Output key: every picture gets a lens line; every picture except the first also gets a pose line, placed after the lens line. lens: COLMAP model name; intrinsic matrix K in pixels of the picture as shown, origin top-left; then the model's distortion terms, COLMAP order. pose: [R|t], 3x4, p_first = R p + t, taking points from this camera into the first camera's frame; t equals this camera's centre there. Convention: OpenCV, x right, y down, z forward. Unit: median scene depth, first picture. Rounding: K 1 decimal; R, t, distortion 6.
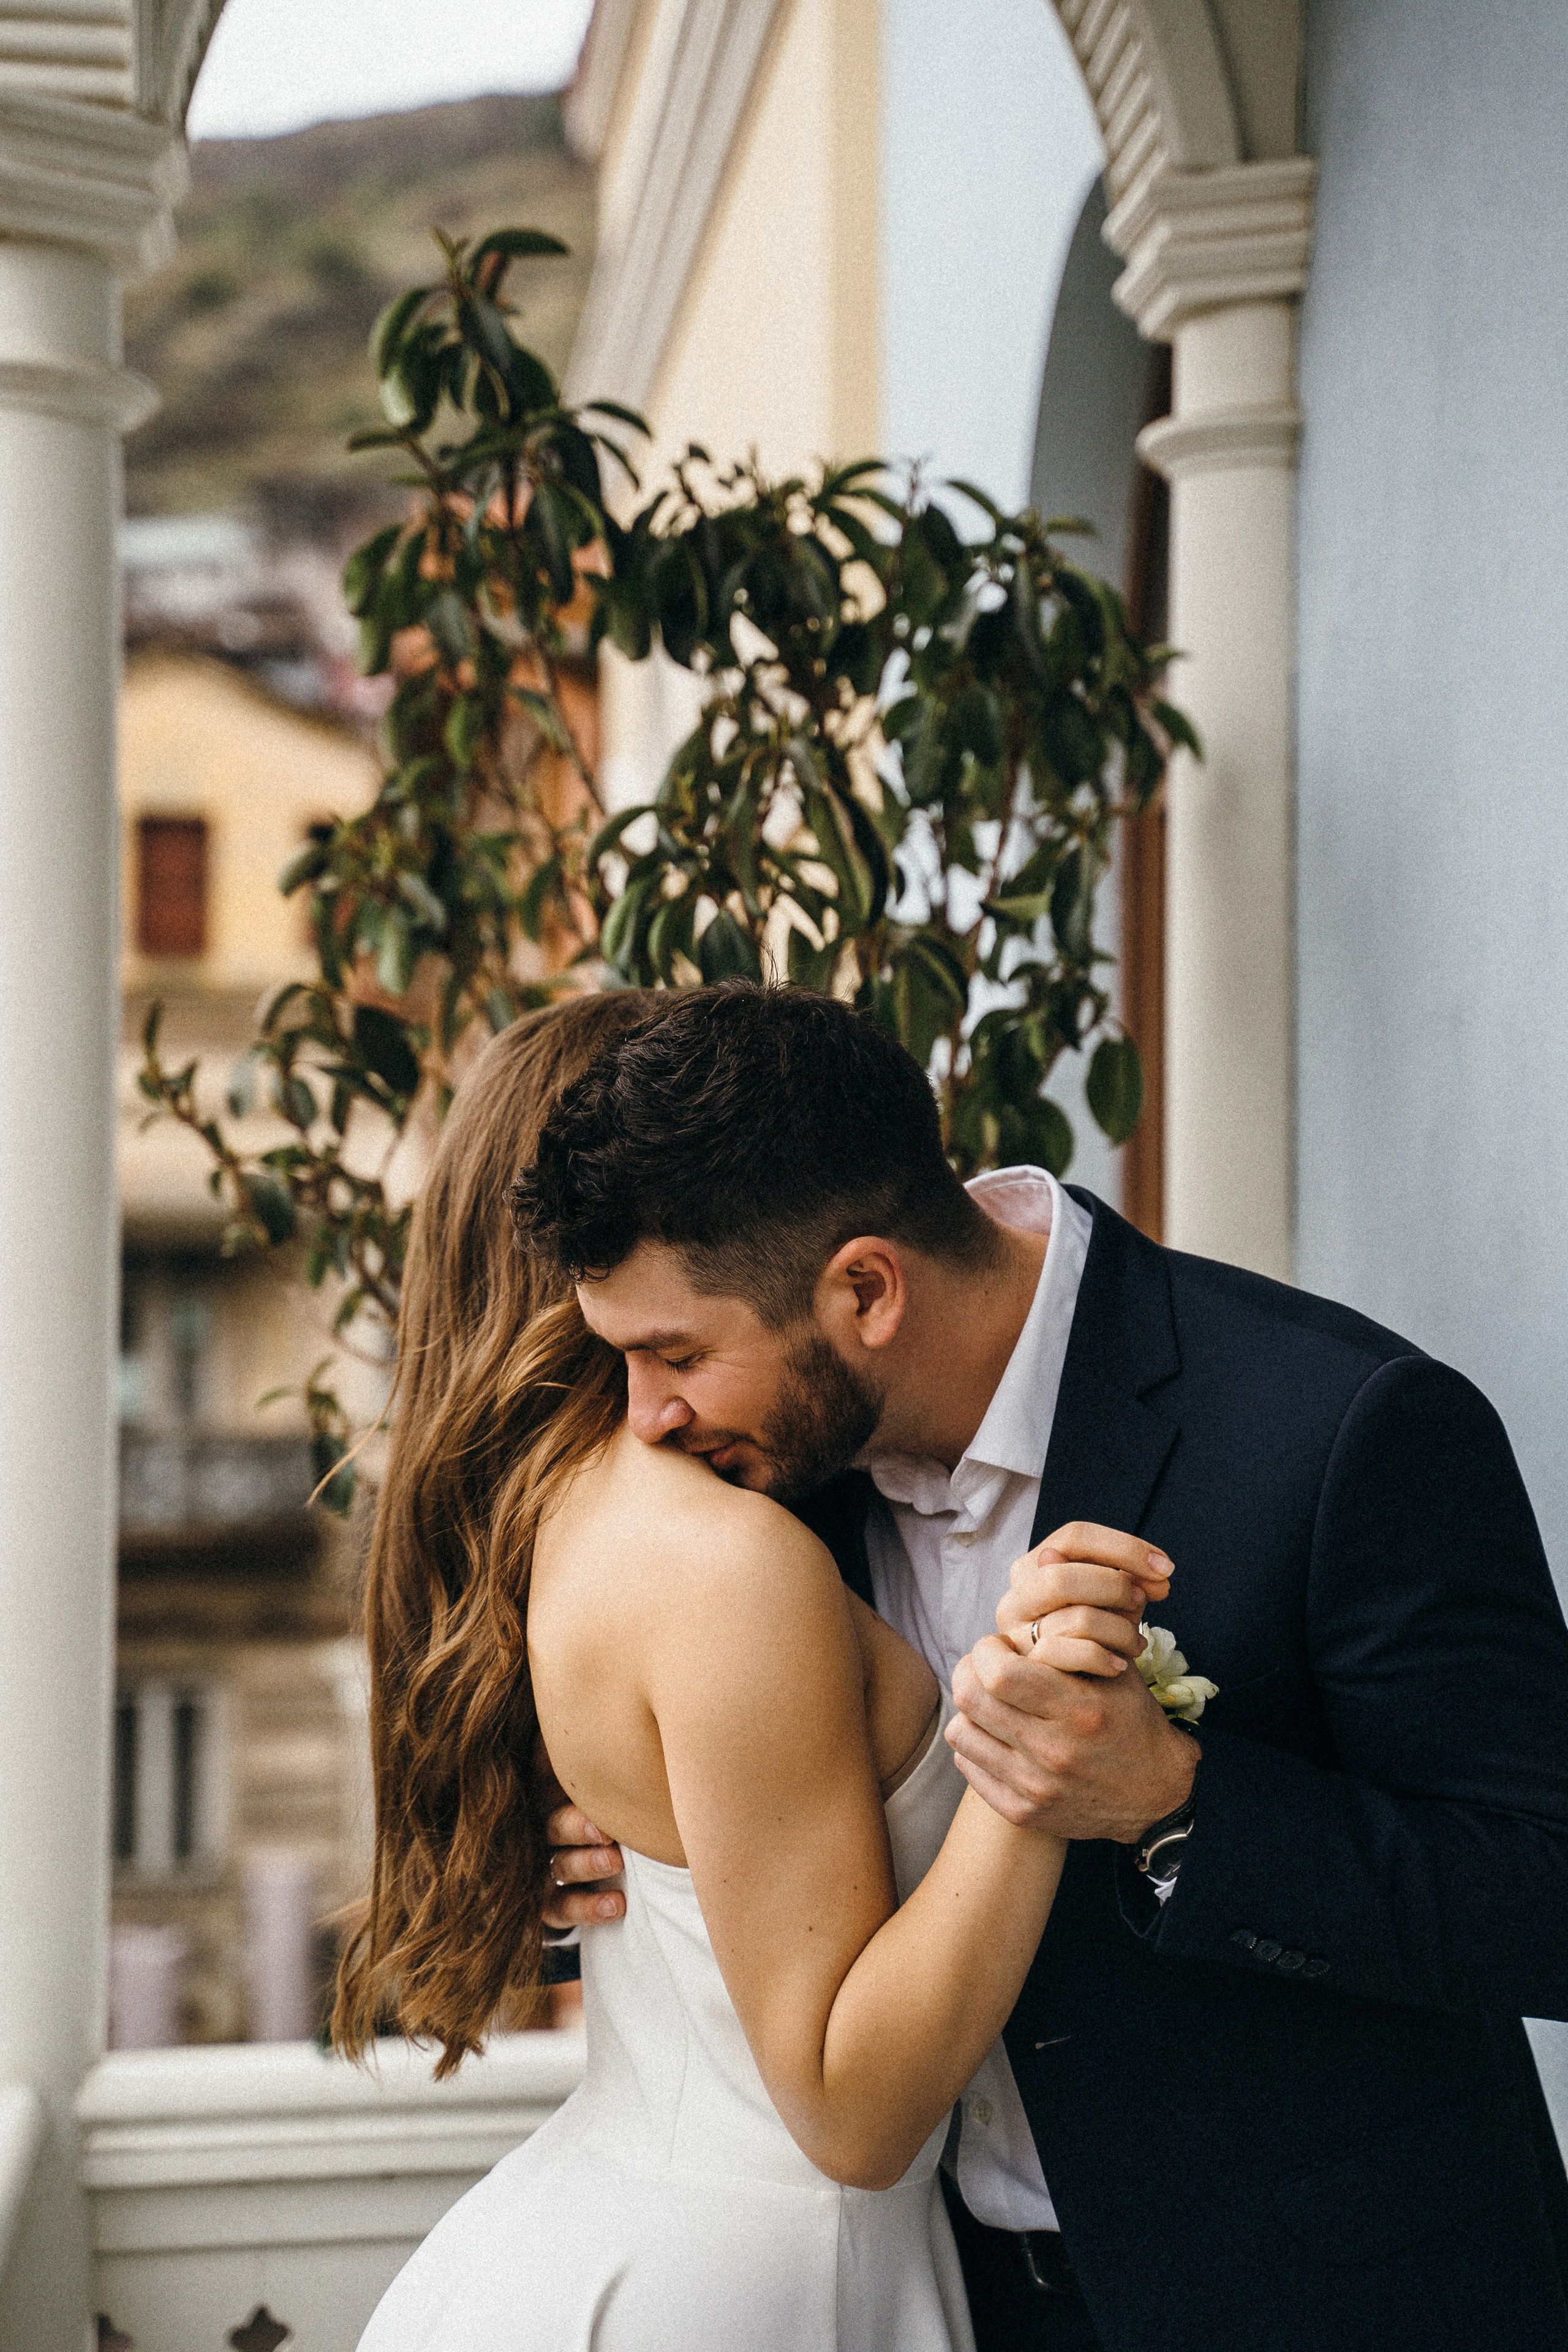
lens RADIAL K [[4292.9, 0, 758.2], [0, 4292.9, 1197.8], [0, 0, 1]] dist [0.260125, 0.000000]
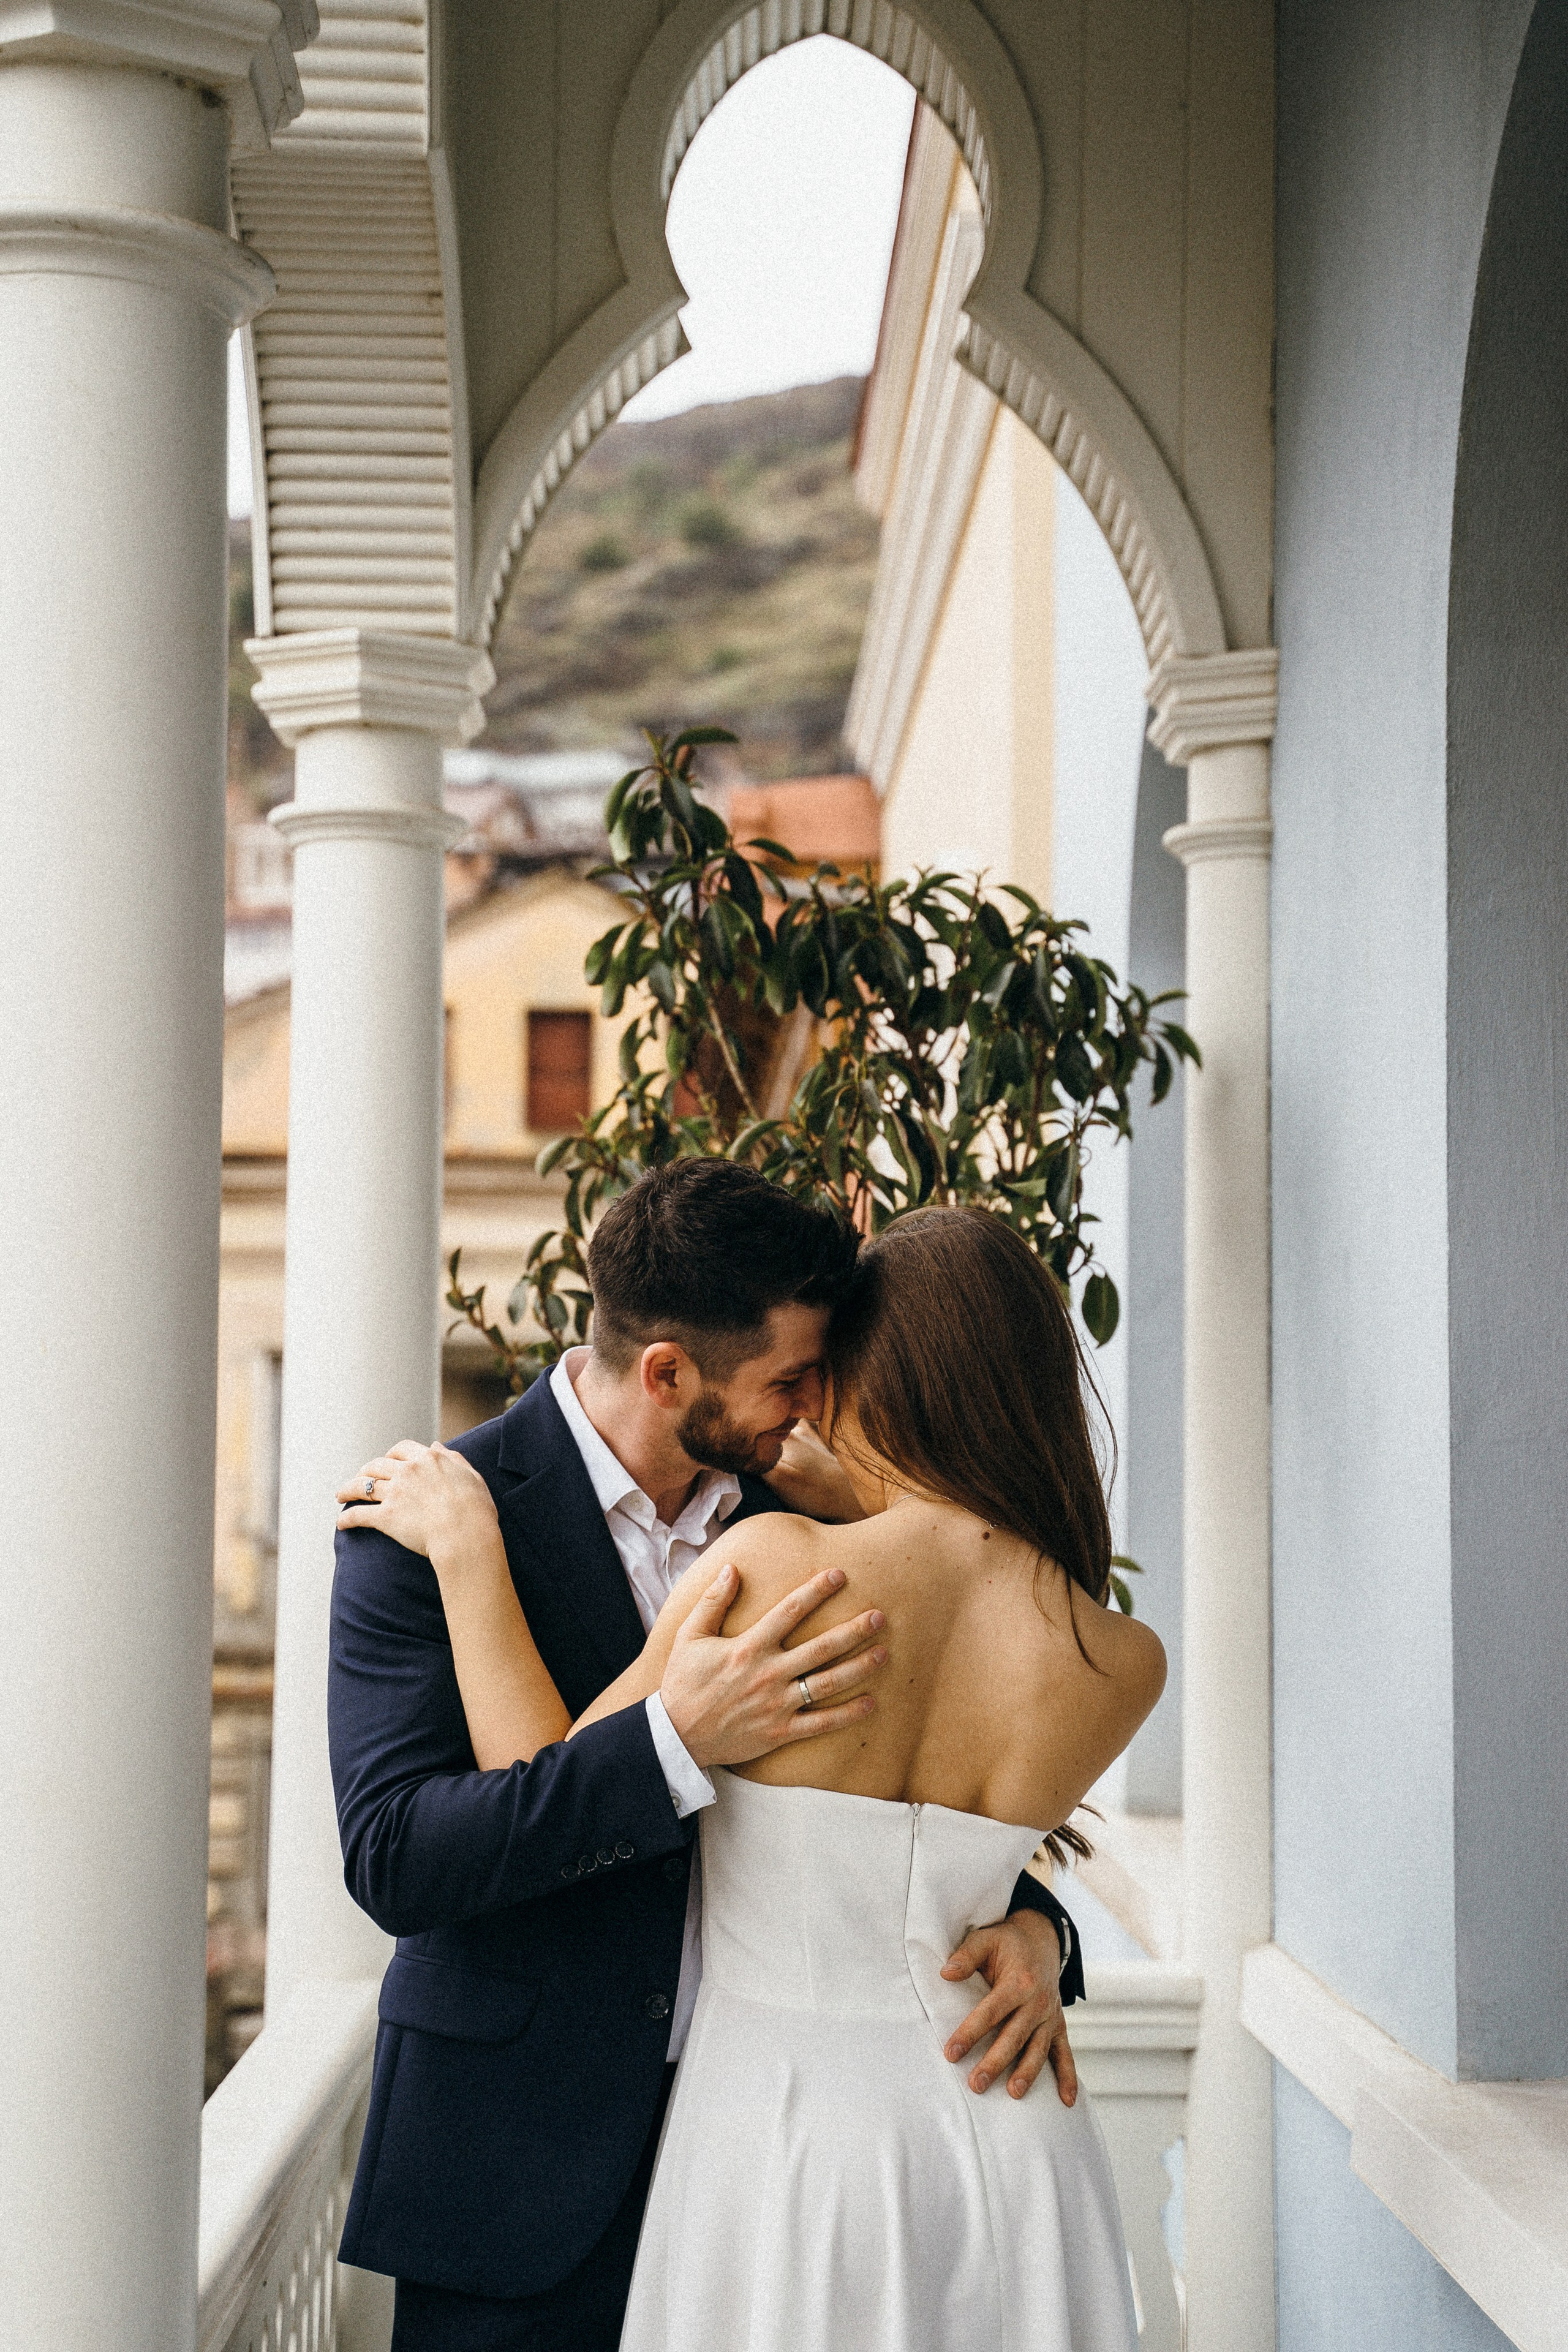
lens RADIAL K [[4542.5, 0, 797.5], [0, 4542.5, 1168.8], [0, 0, 1]] dist [0.262584, 0.000000]
pose [[0.994578, 0.001464, -0.103980, 0.134338], [-0.004150, 0.999663, -0.025618, -0.031378], [0.103908, 0.025911, 0.994249, -0.521156]]
